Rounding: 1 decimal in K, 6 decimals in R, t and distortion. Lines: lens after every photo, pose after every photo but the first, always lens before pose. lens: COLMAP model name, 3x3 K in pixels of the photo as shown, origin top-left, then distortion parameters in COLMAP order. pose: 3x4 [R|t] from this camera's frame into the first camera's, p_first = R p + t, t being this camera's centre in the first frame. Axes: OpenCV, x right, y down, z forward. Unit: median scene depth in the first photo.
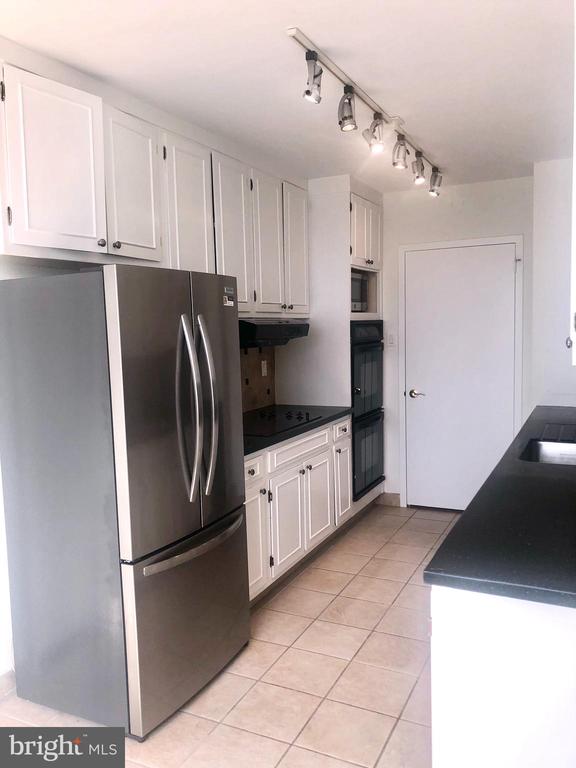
lens RADIAL K [[620.8, 0, 288.0], [0, 620.8, 384.0], [0, 0, 1]] dist [0.006639, 0.005611]
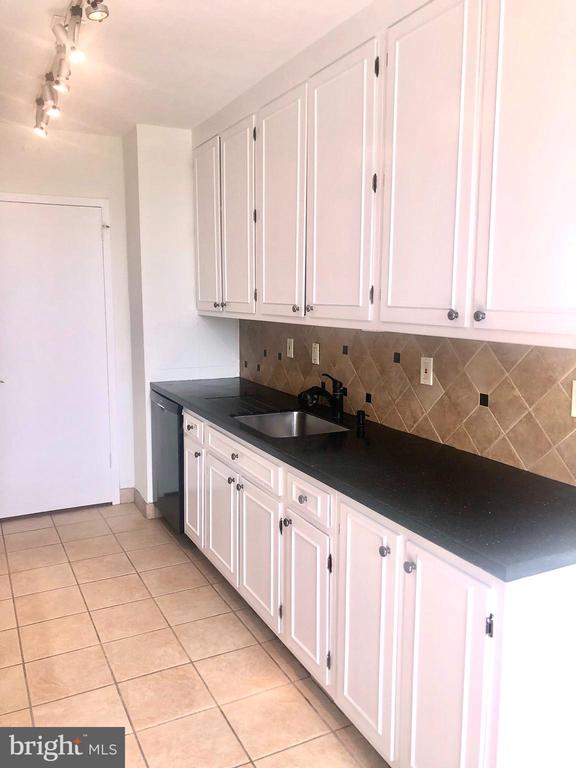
lens RADIAL K [[620.8, 0, 288.0], [0, 620.8, 384.0], [0, 0, 1]] dist [0.006639, 0.005611]
pose [[0.595483, -0.087347, 0.798605, -0.267510], [0.053279, 0.996177, 0.069229, -0.021043], [-0.801599, 0.001324, 0.597860, 0.280530]]
